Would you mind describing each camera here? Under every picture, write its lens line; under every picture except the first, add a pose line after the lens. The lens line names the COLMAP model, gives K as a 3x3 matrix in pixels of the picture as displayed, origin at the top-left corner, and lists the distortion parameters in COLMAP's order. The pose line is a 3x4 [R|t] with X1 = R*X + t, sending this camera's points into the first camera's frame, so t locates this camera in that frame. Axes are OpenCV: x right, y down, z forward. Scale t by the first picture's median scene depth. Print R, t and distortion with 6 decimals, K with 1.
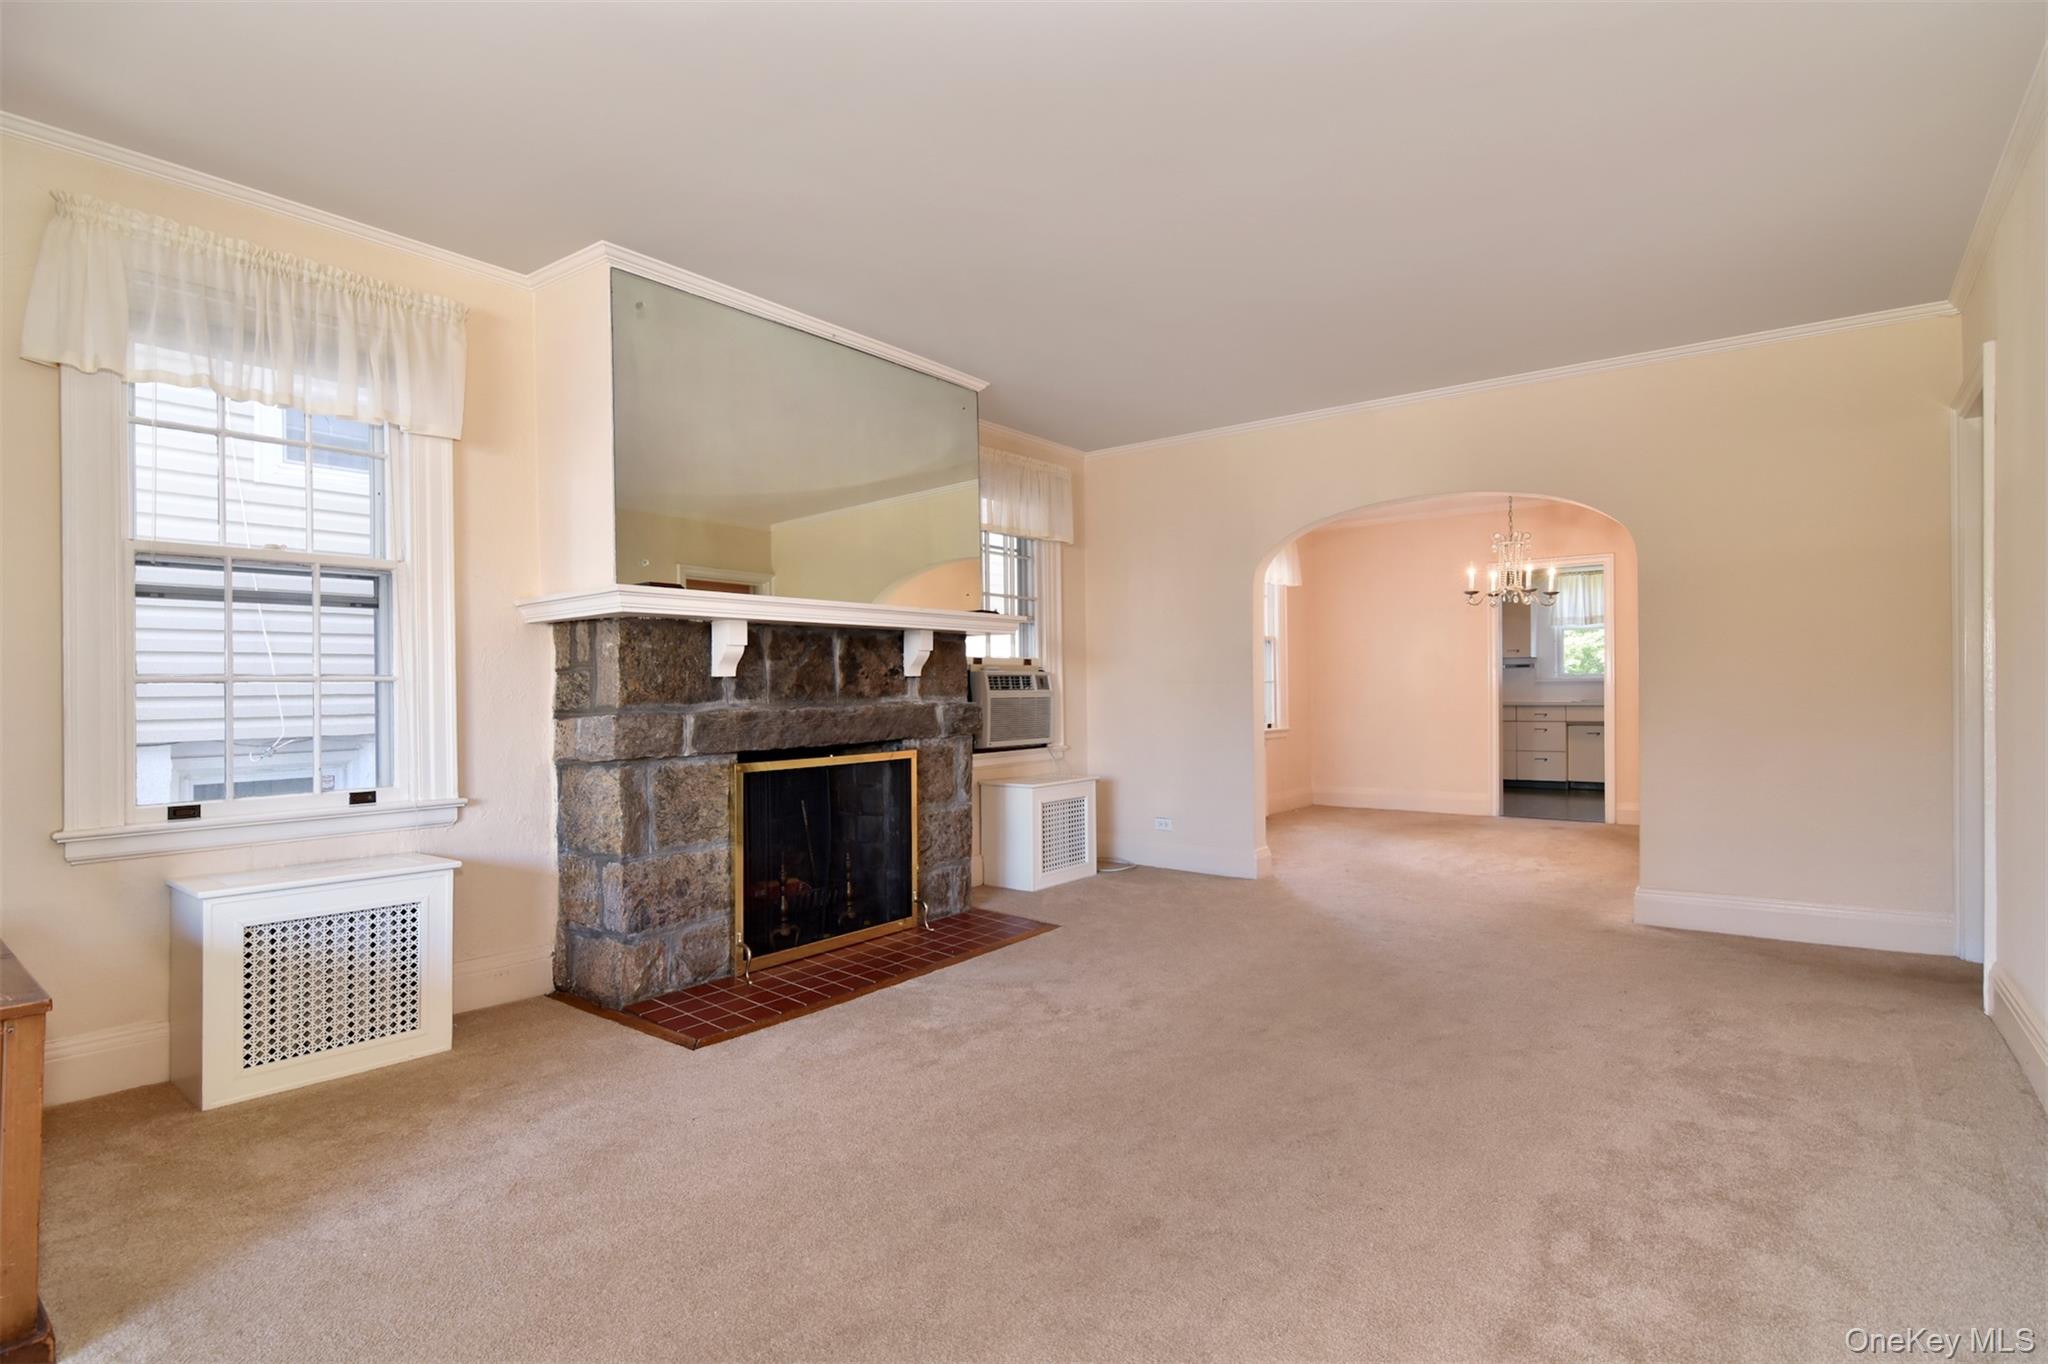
lens RADIAL K [[1017.4, 0, 1024.0], [0, 1017.4, 682.0], [0, 0, 1]] dist [-0.006188, -0.009903]
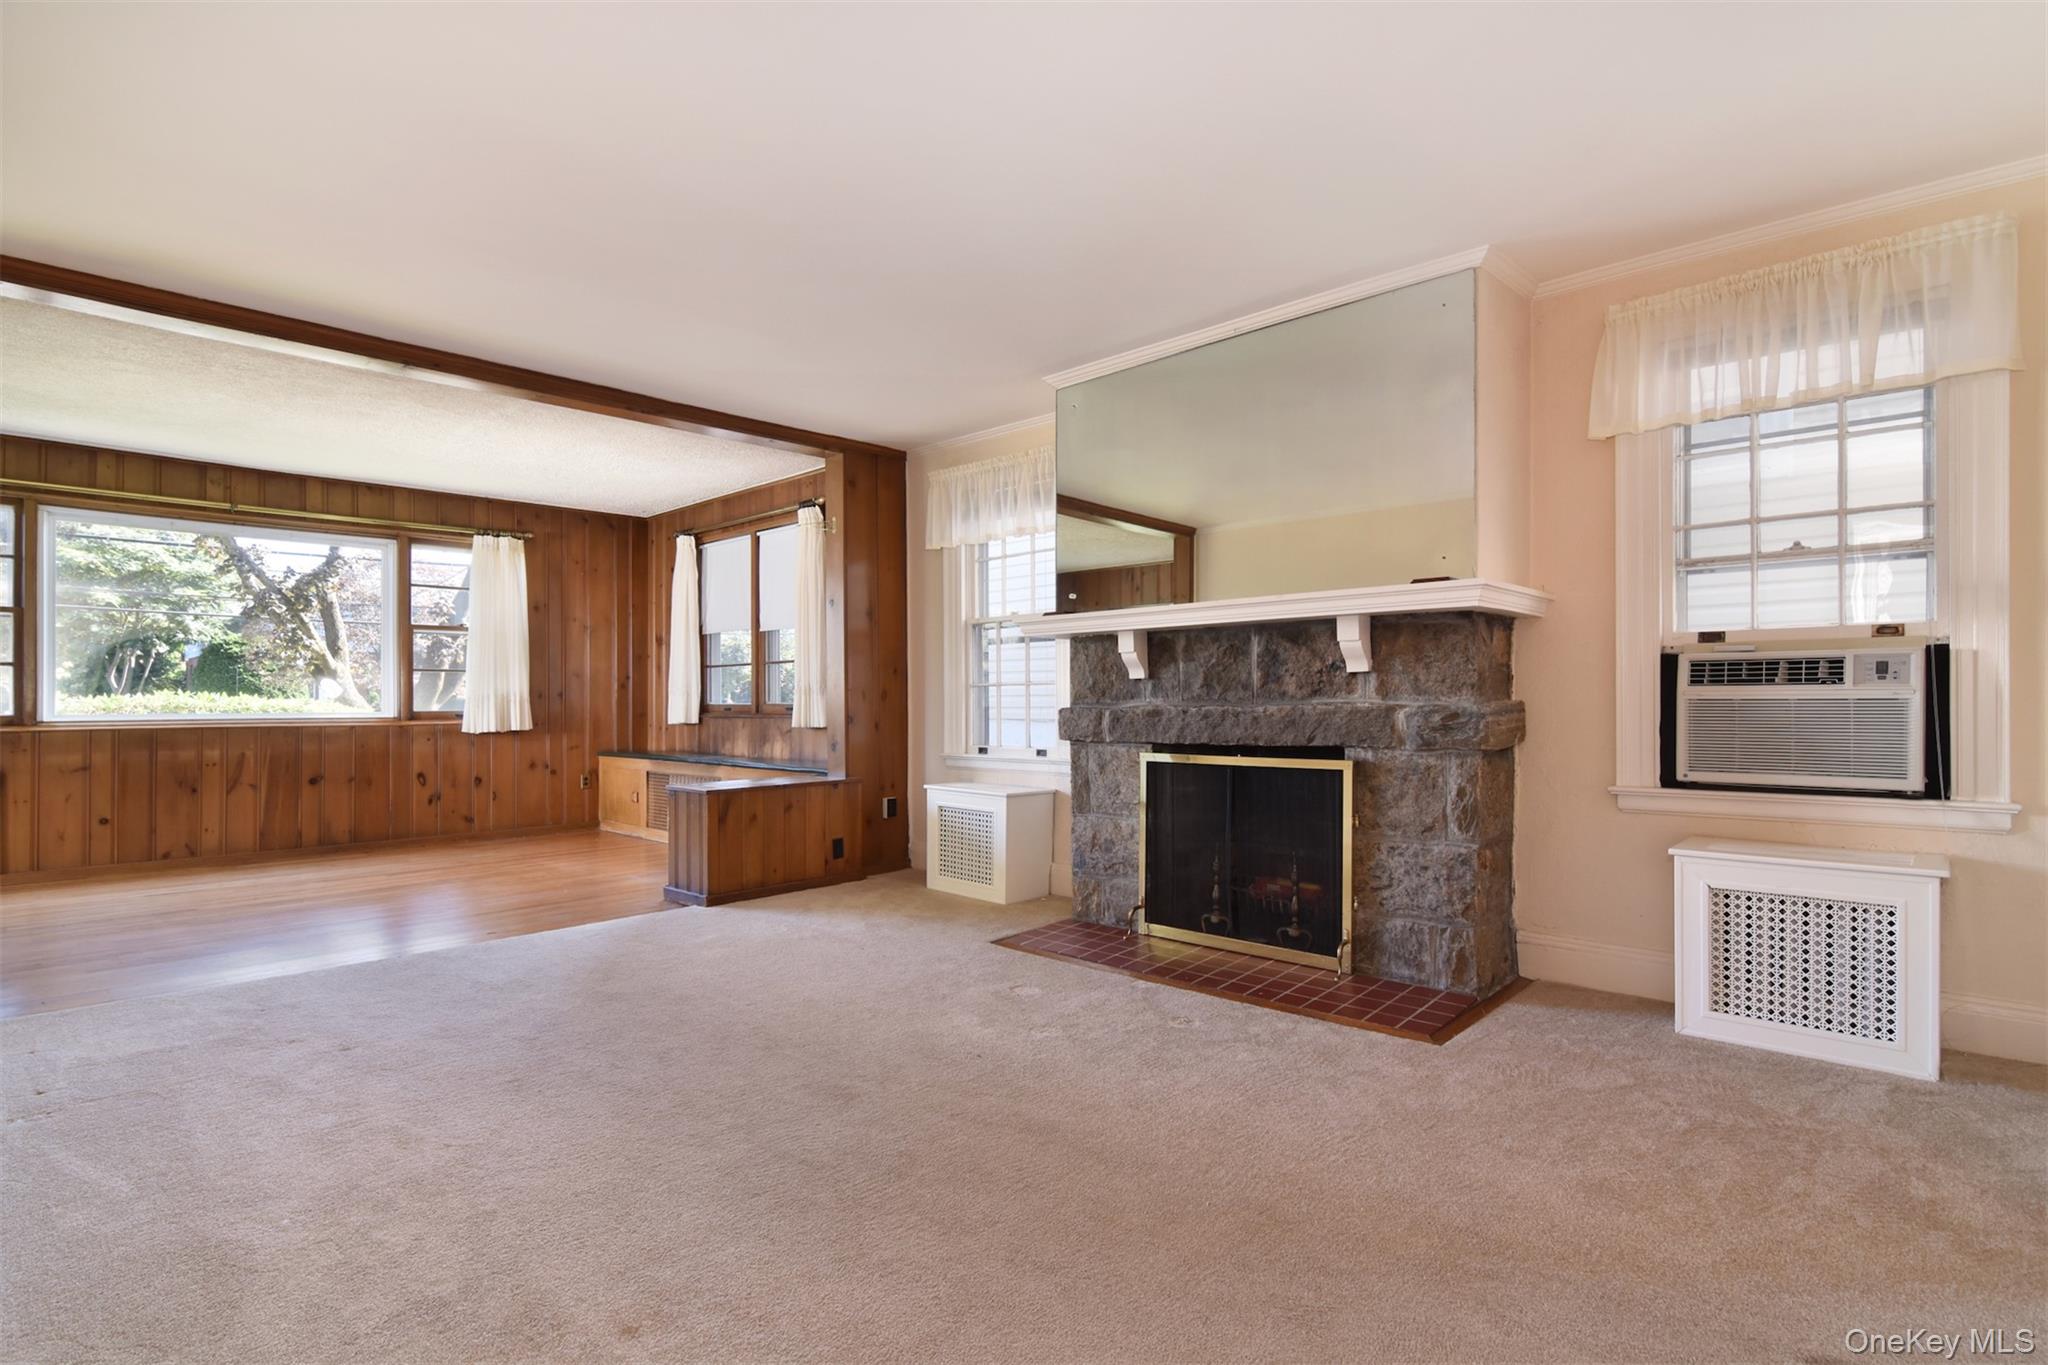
lens RADIAL K [[915.5, 0, 1024.0], [0, 915.5, 682.5], [0, 0, 1]] dist [-0.036523, 0.000172]
pose [[-0.054131, 0.005049, -0.998521, 0.692952], [0.022789, 0.999733, 0.003820, -0.006746], [0.998274, -0.022548, -0.054231, 0.824818]]
